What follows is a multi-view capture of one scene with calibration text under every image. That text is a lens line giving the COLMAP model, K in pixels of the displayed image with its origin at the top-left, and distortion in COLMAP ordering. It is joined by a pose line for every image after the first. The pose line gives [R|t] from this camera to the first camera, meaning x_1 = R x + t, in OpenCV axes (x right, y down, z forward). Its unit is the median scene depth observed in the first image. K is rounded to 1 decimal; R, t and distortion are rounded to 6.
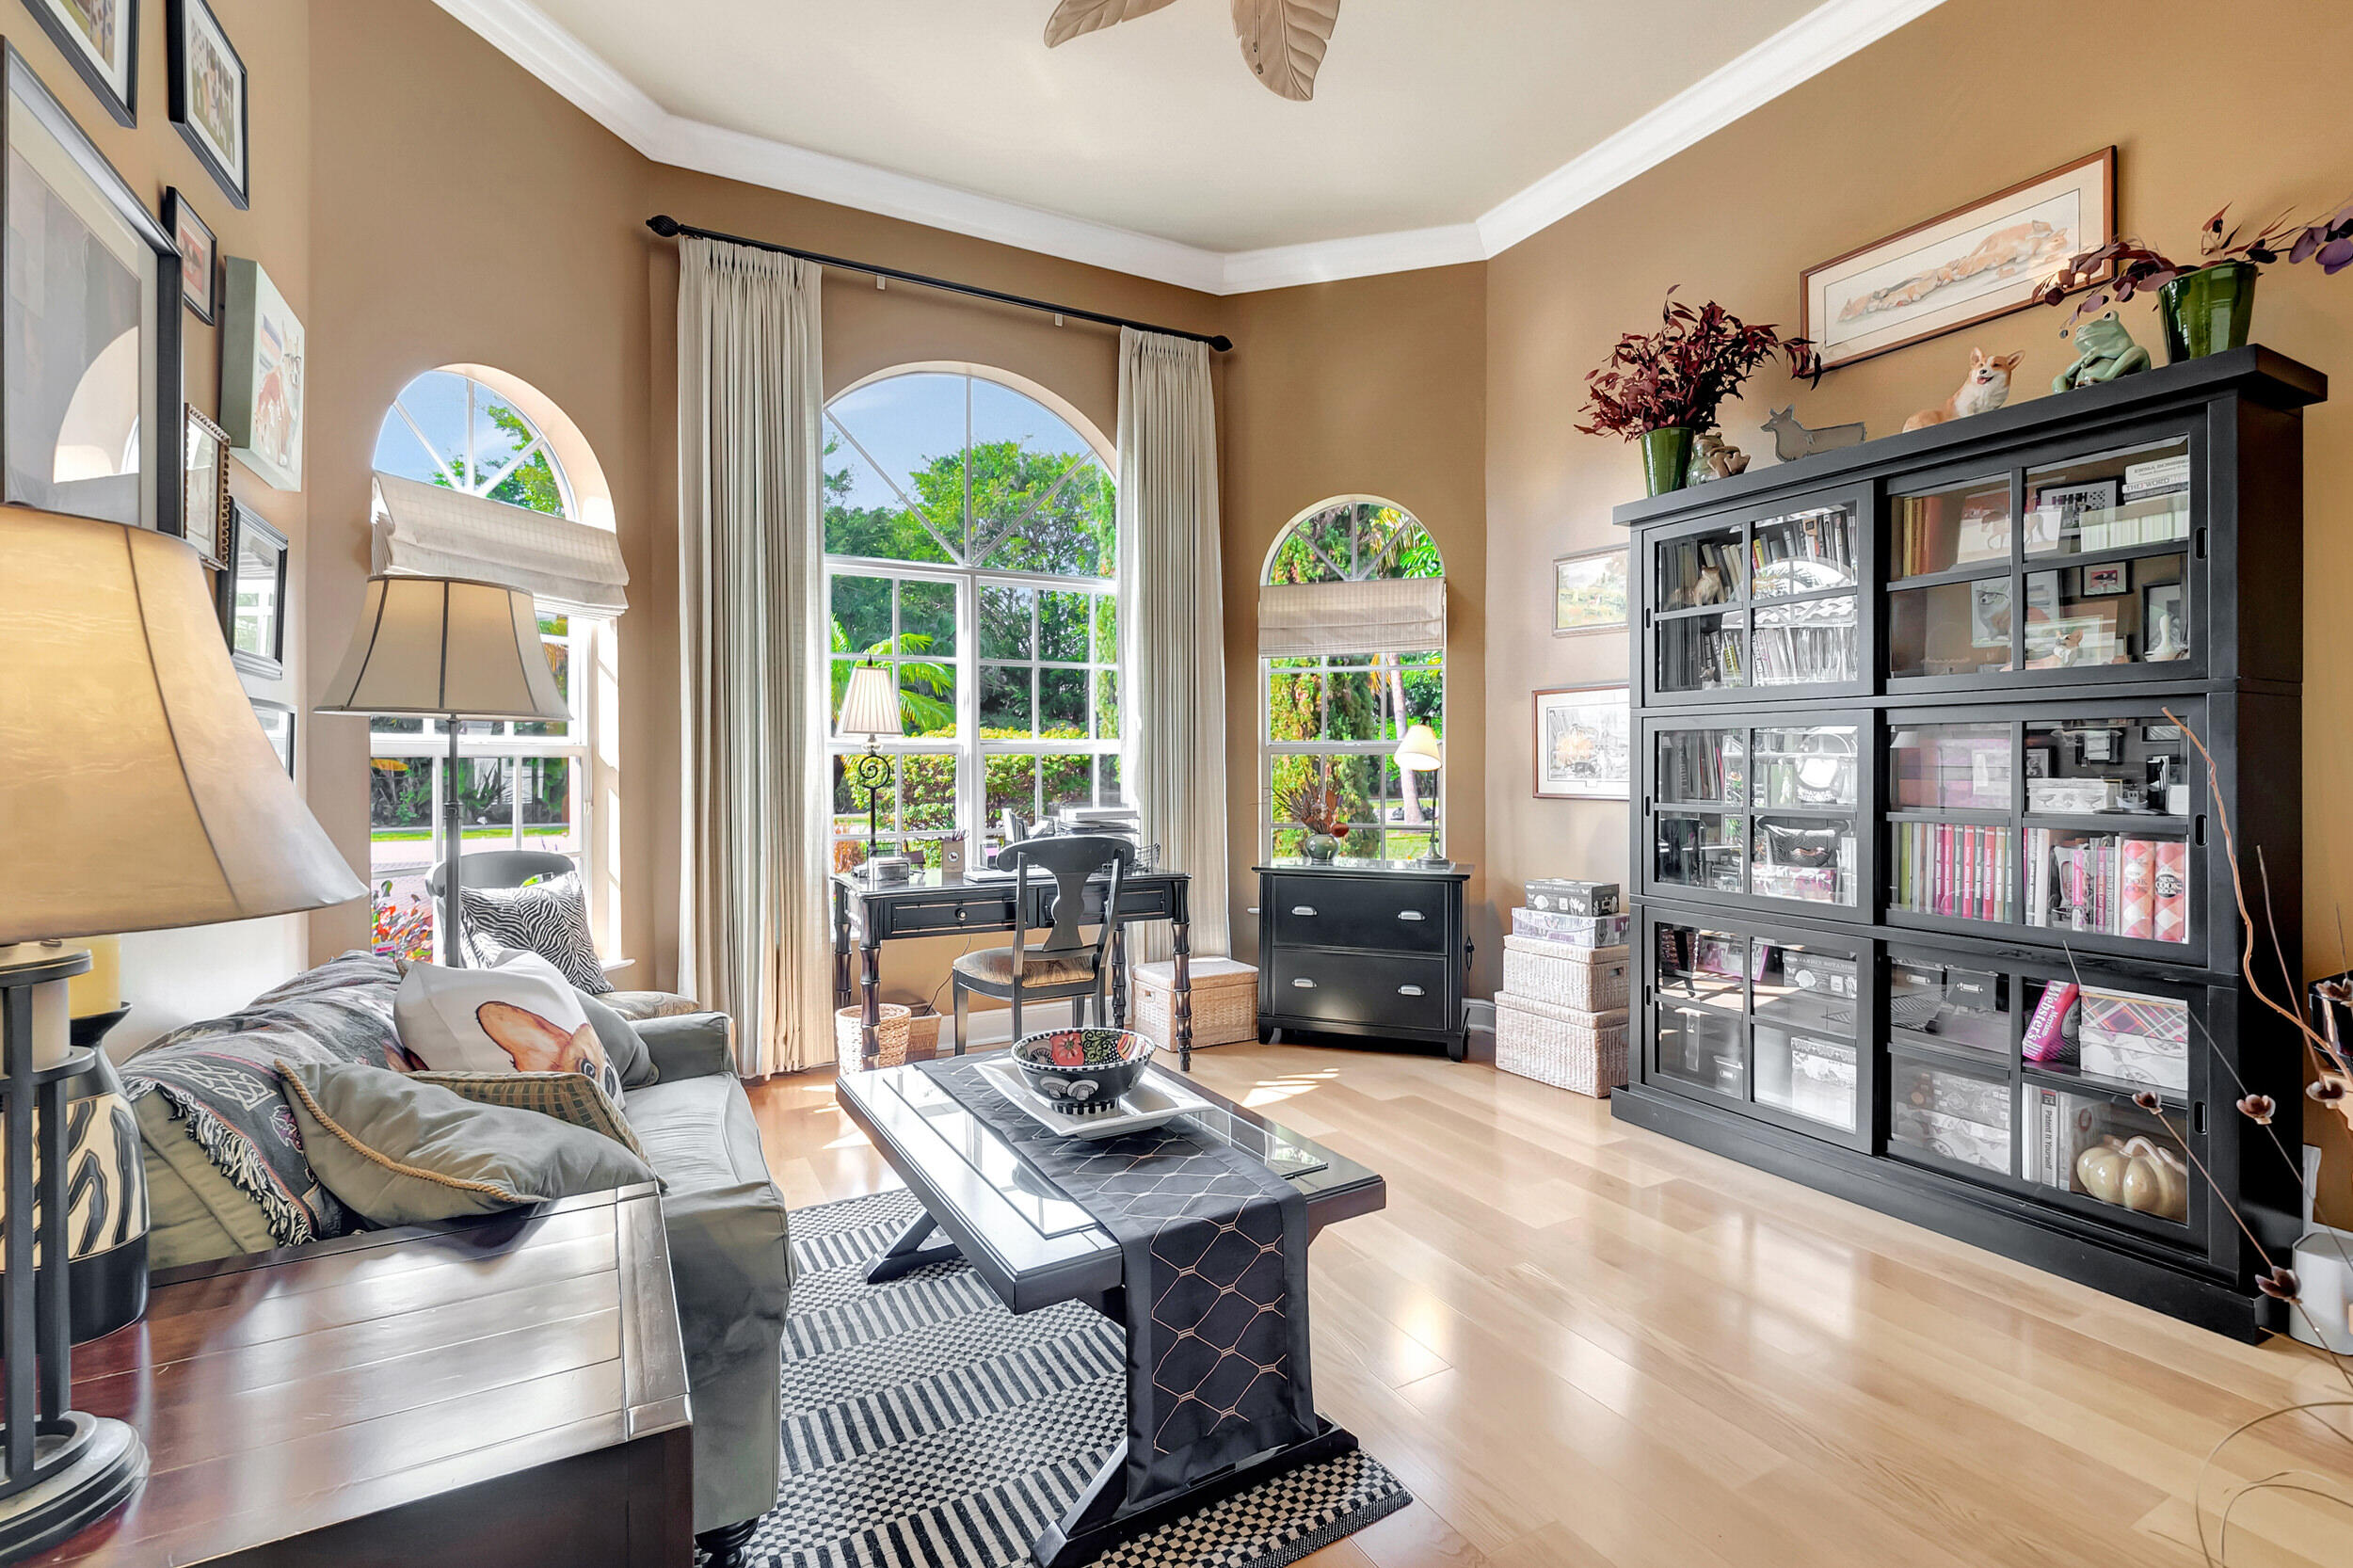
lens RADIAL K [[1047.4, 0, 1171.4], [0, 1047.4, 762.7], [0, 0, 1]] dist [-0.009123, 0.002013]
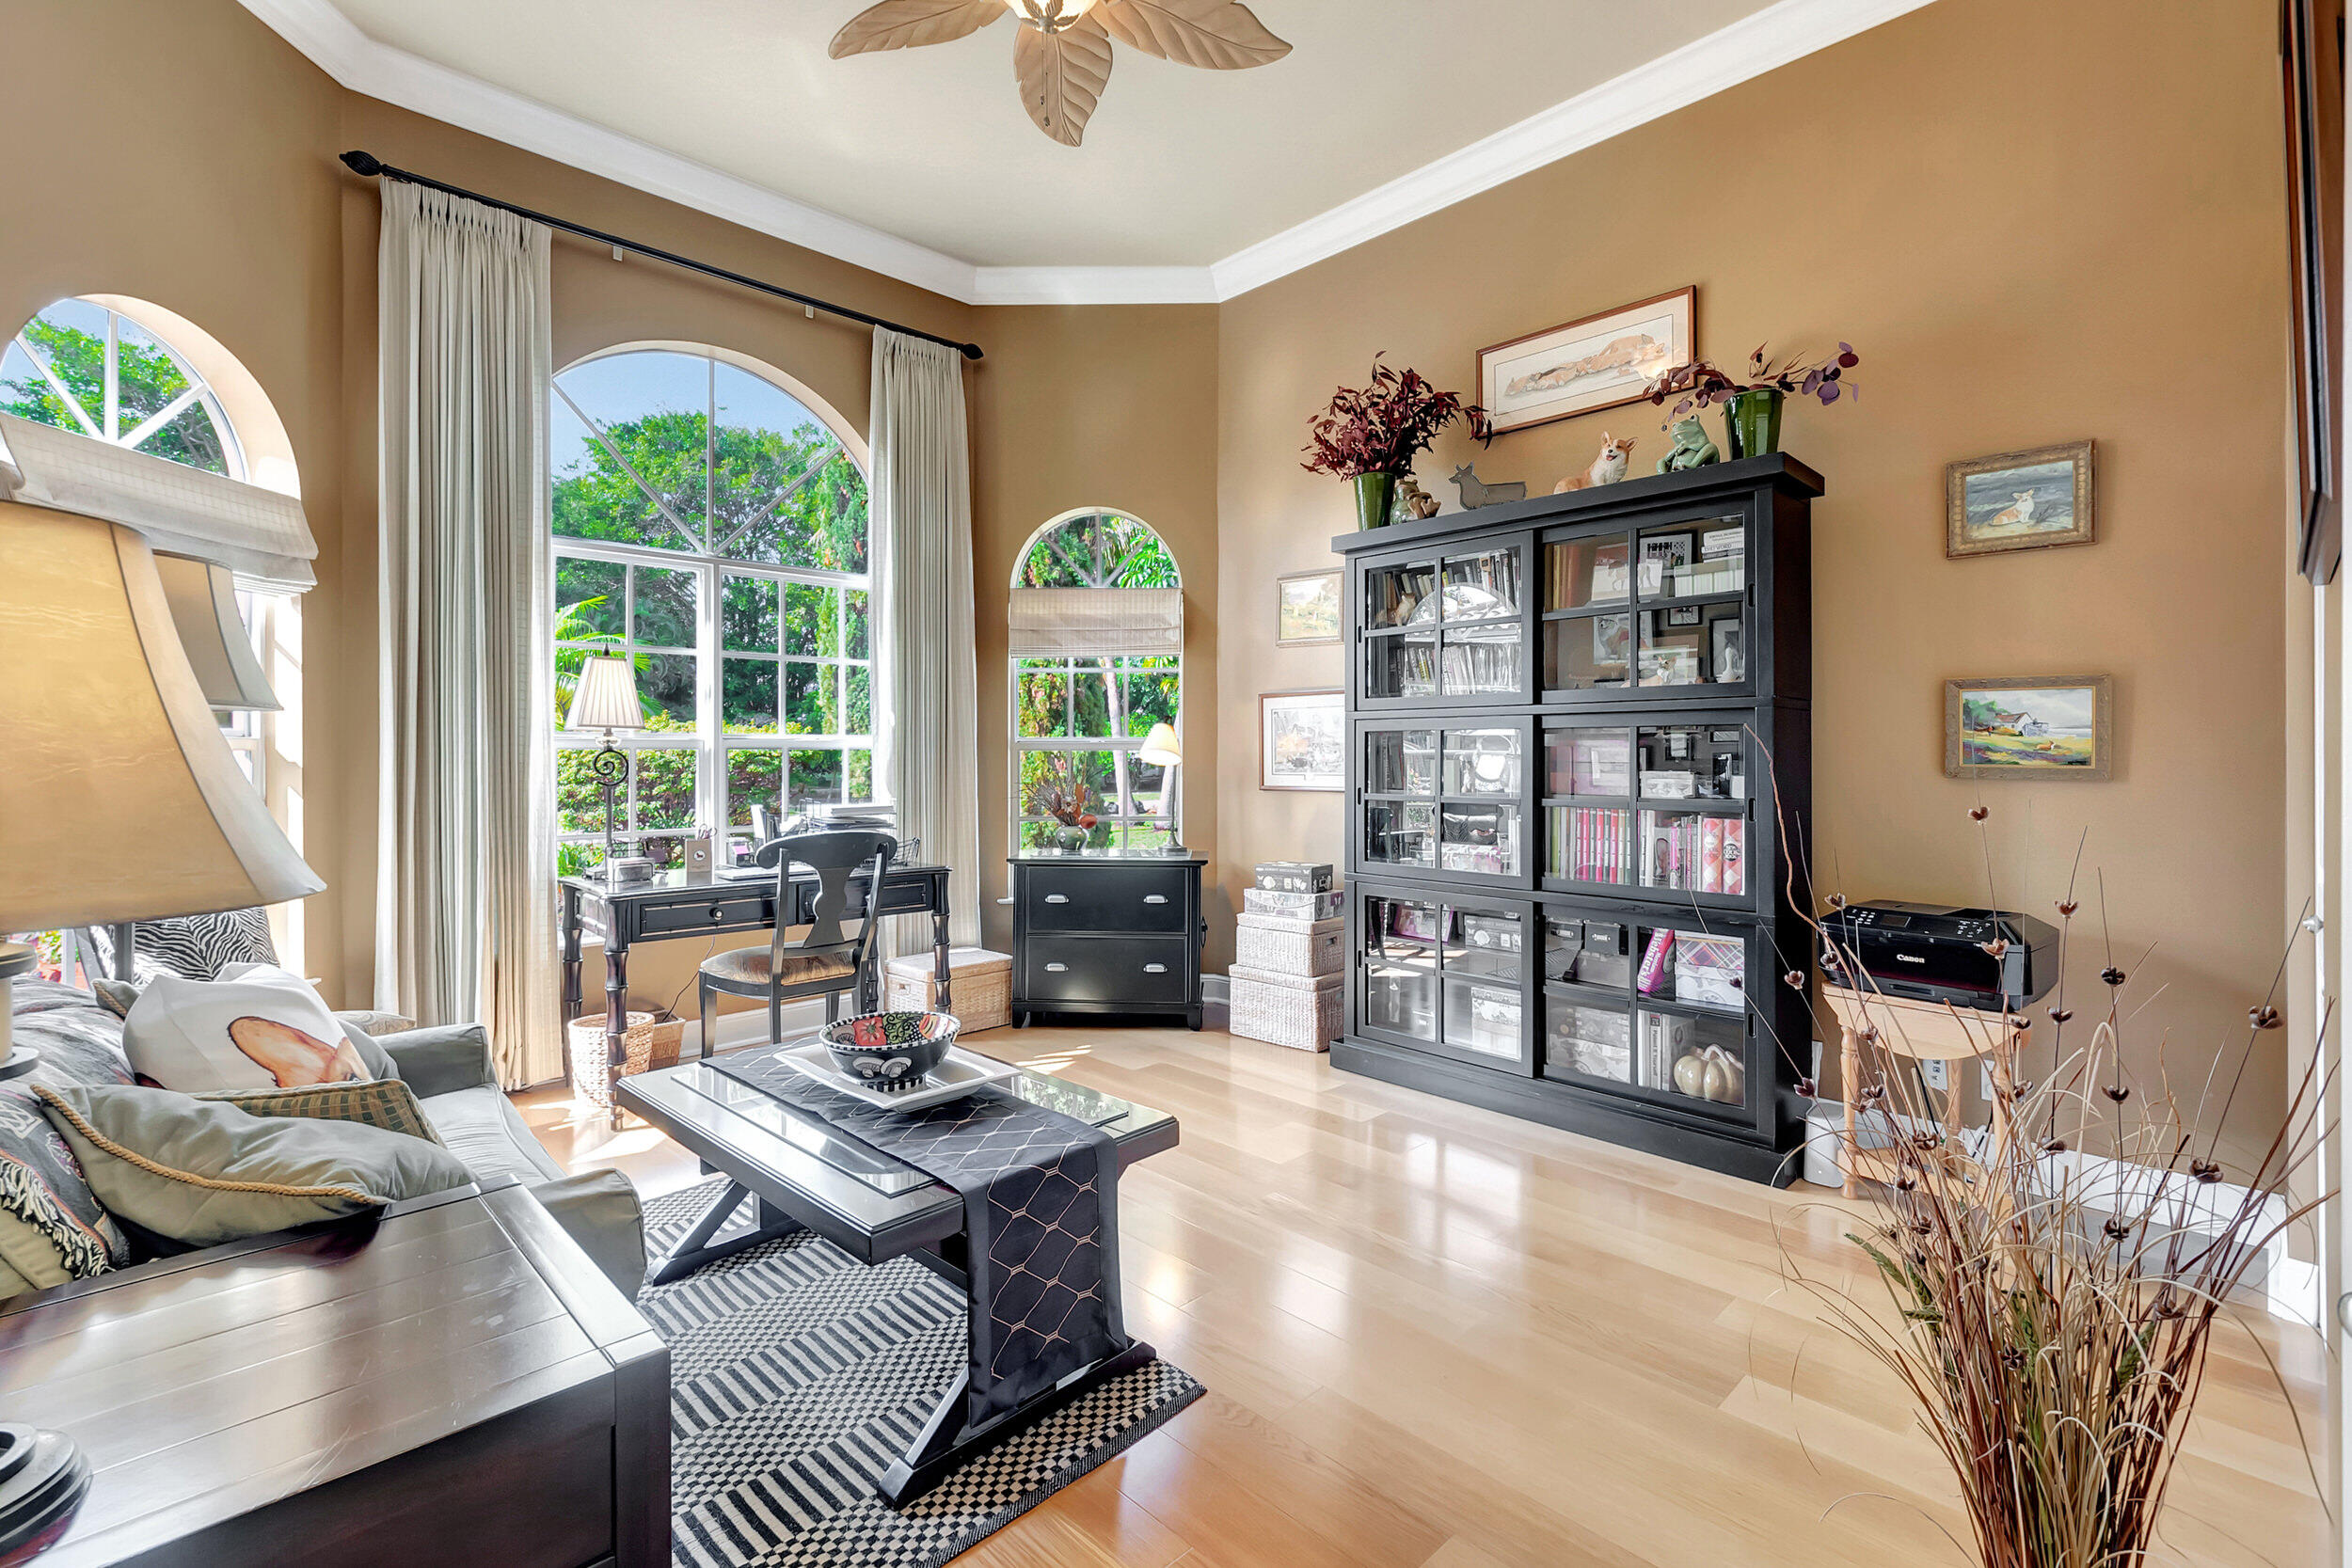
lens RADIAL K [[1046.8, 0, 1166.6], [0, 1046.8, 751.3], [0, 0, 1]] dist [-0.009123, 0.002013]
pose [[0.962120, 0.003201, 0.272609, -0.085772], [-0.001306, 0.999974, -0.007132, 0.000268], [-0.272624, 0.006505, 0.962099, -0.074671]]
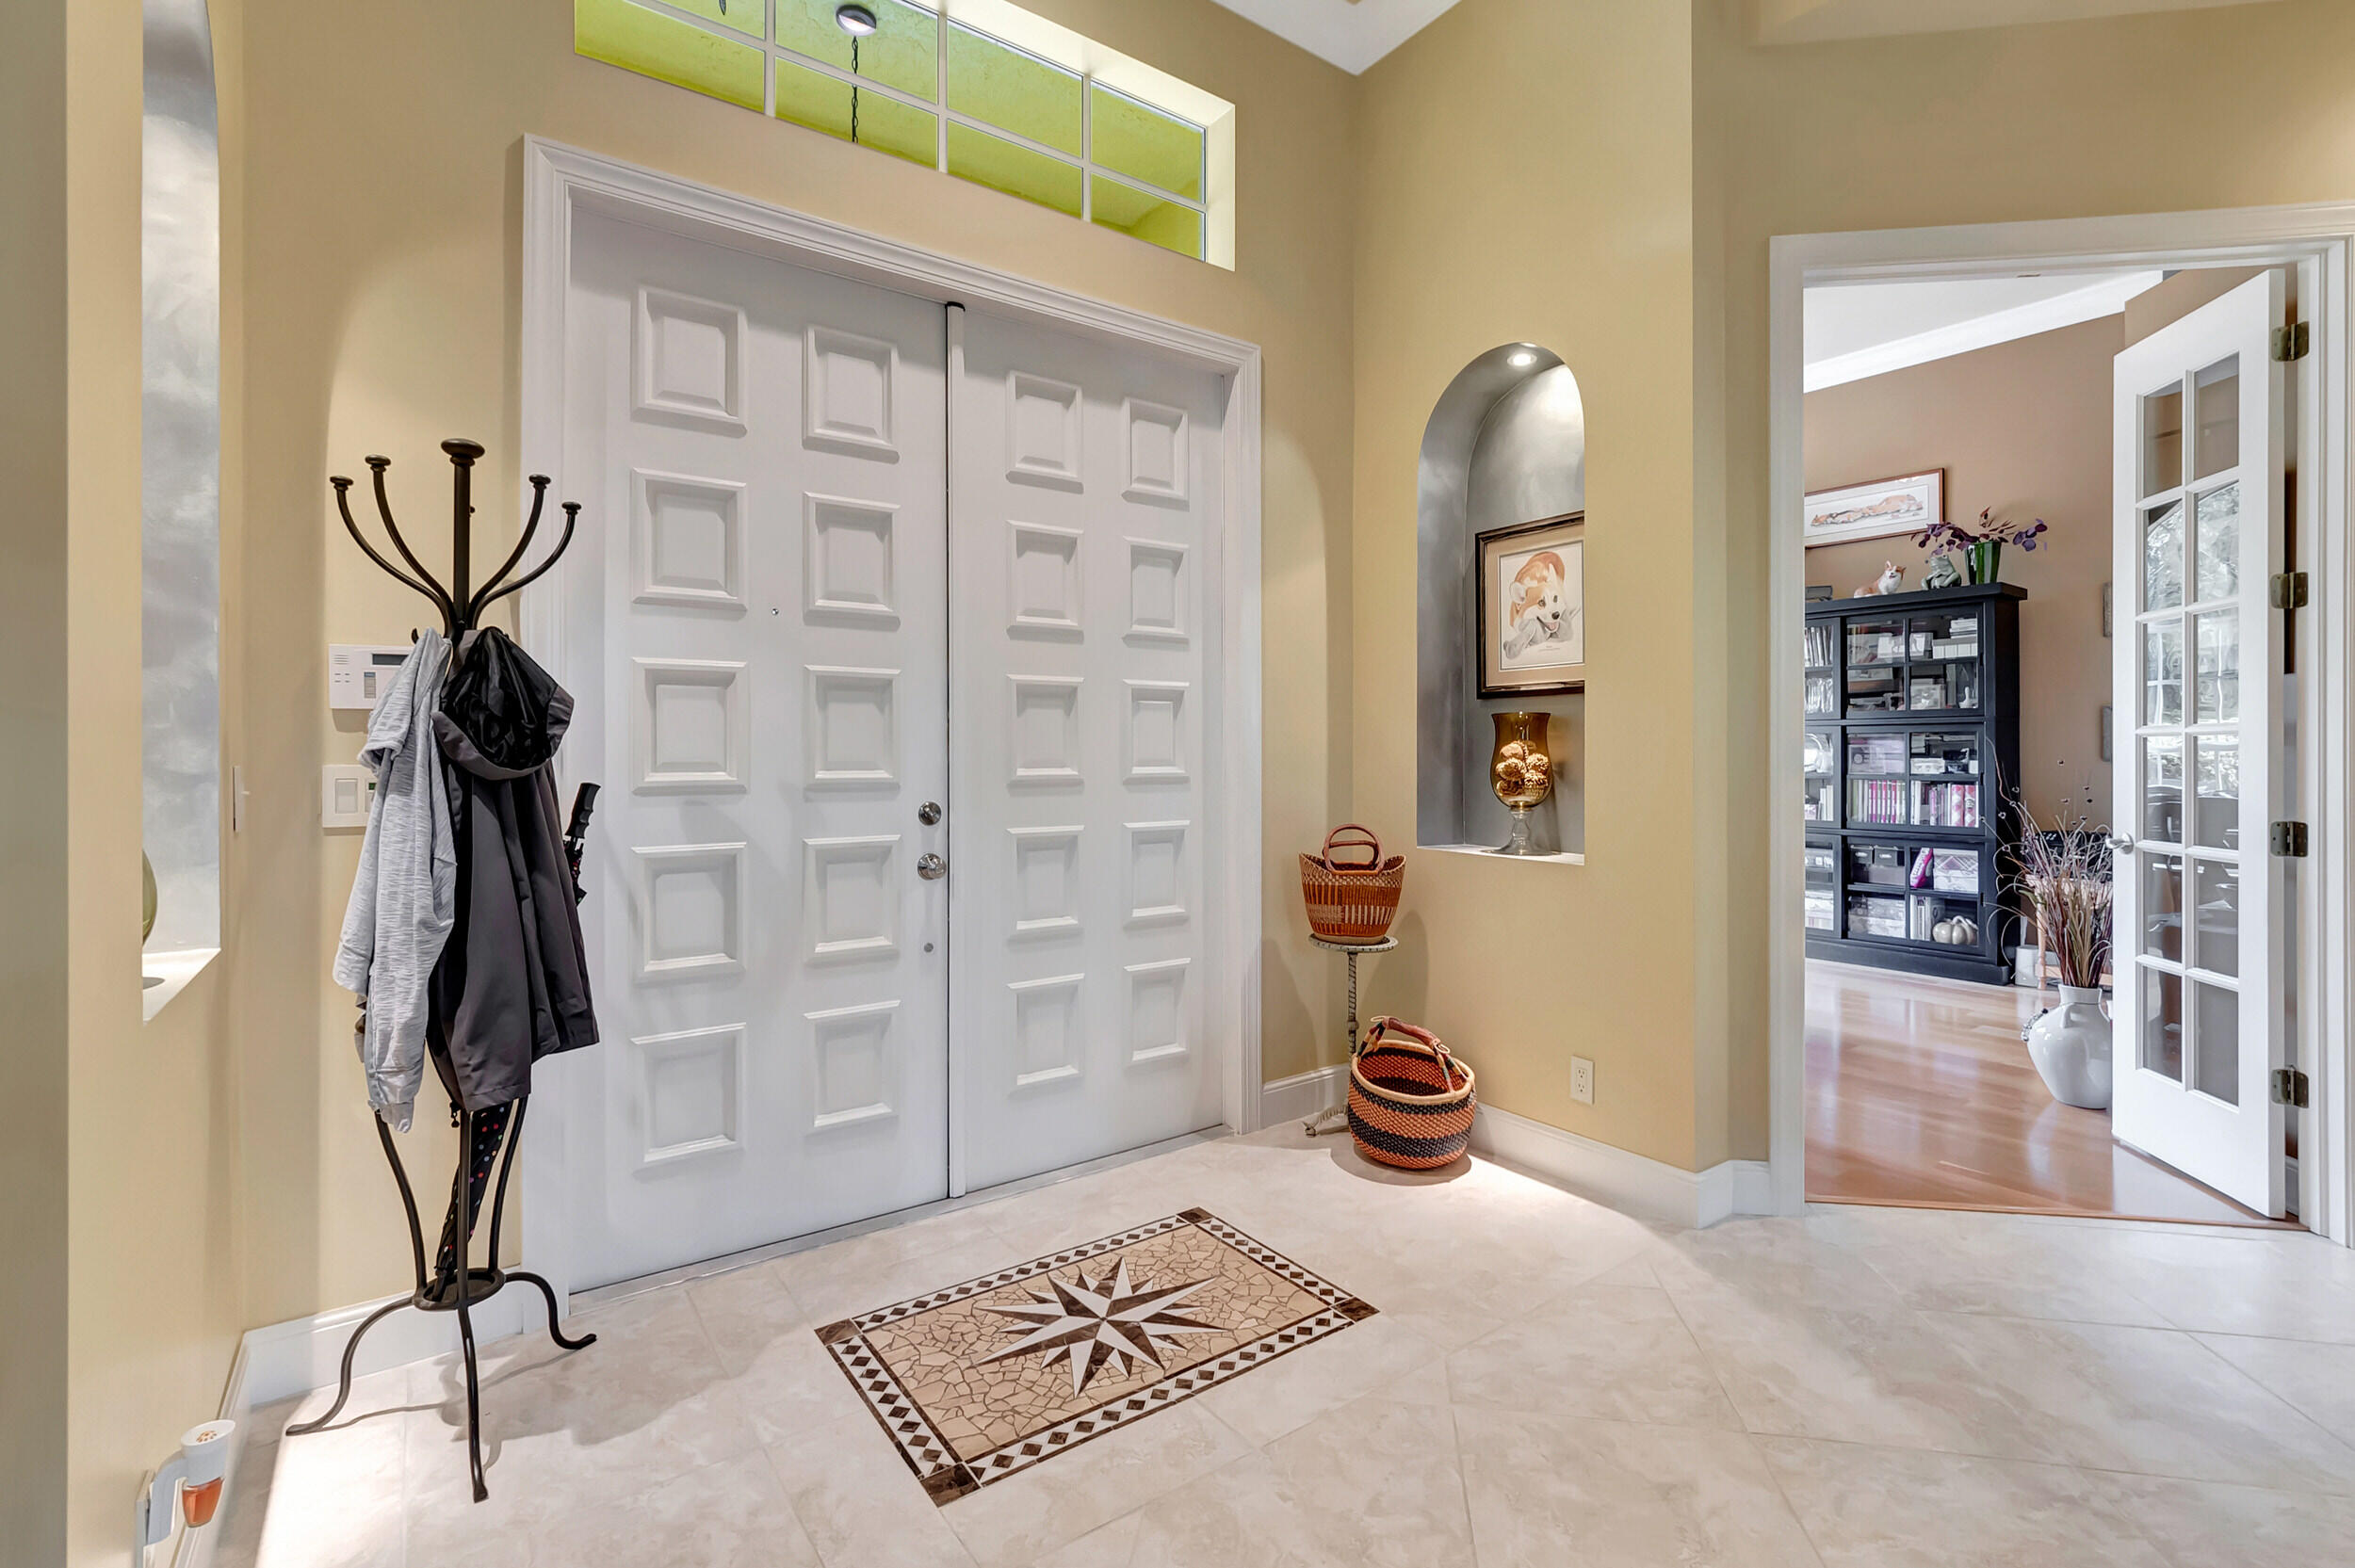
lens RADIAL K [[1048.1, 0, 1180.4], [0, 1048.1, 754.4], [0, 0, 1]] dist [-0.009123, 0.002013]
pose [[0.989869, -0.005112, 0.141891, -1.002566], [0.005262, 0.999986, -0.000683, -0.000358], [-0.141885, 0.001422, 0.989882, -0.949723]]
